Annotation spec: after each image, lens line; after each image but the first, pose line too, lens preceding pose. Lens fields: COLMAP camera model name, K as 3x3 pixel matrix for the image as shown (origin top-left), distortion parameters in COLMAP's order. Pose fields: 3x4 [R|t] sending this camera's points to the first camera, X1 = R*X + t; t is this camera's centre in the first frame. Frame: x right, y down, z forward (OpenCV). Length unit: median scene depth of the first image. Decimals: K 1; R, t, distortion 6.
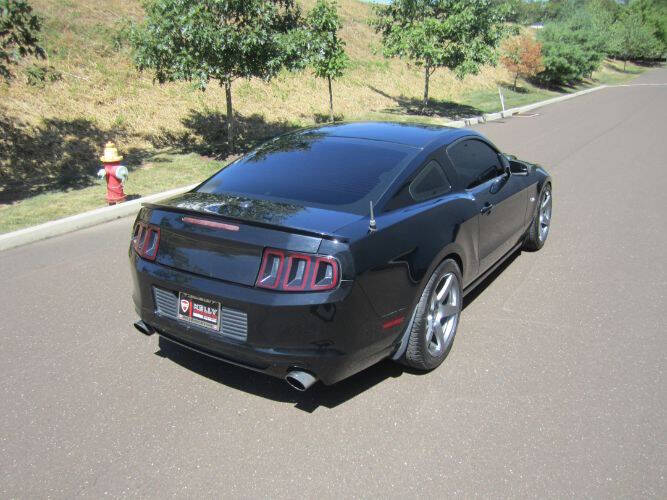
lens RADIAL K [[555.2, 0, 337.4], [0, 555.2, 255.0], [0, 0, 1]] dist [-0.070406, 0.036185]
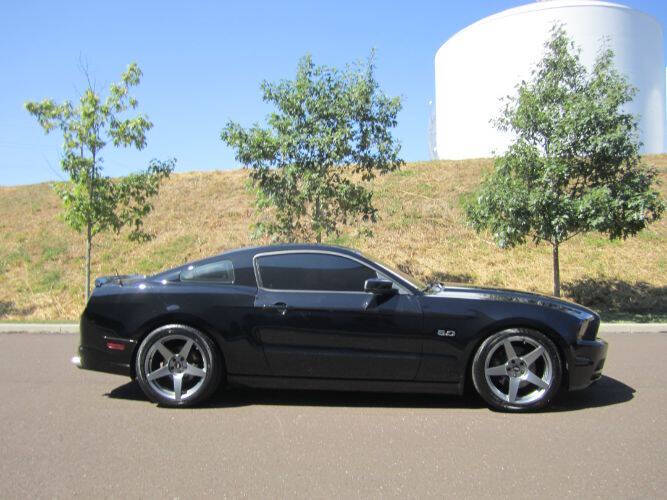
lens RADIAL K [[555.2, 0, 335.1], [0, 555.2, 254.7], [0, 0, 1]] dist [-0.070406, 0.036185]
pose [[0.473201, 0.002681, -0.880950, 0.473931], [-0.289946, 0.944755, -0.152869, -0.018335], [0.831873, 0.327766, 0.447836, 0.196007]]
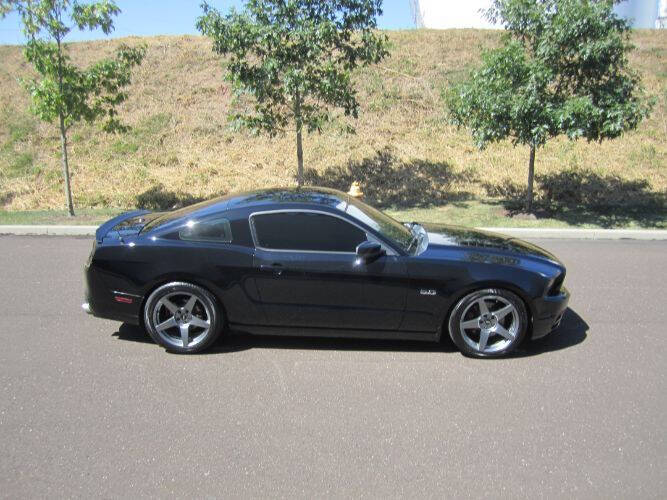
lens RADIAL K [[555.2, 0, 337.0], [0, 555.2, 258.8], [0, 0, 1]] dist [-0.070406, 0.036185]
pose [[0.518407, 0.247287, -0.818598, 0.479243], [-0.294958, 0.950236, 0.100260, -0.097170], [0.802654, 0.189477, 0.565548, 0.145808]]
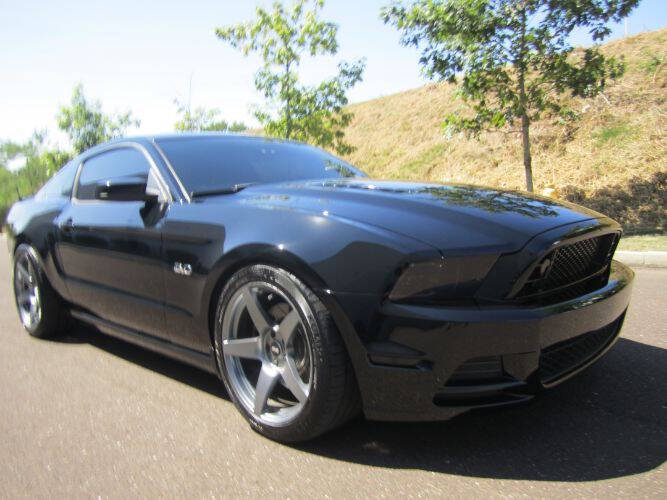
lens RADIAL K [[555.2, 0, 338.3], [0, 555.2, 255.0], [0, 0, 1]] dist [-0.070406, 0.036185]
pose [[-0.197160, 0.140857, -0.970200, 0.364752], [-0.260869, 0.946409, 0.190415, -0.113180], [0.945027, 0.290637, -0.149848, 0.549677]]
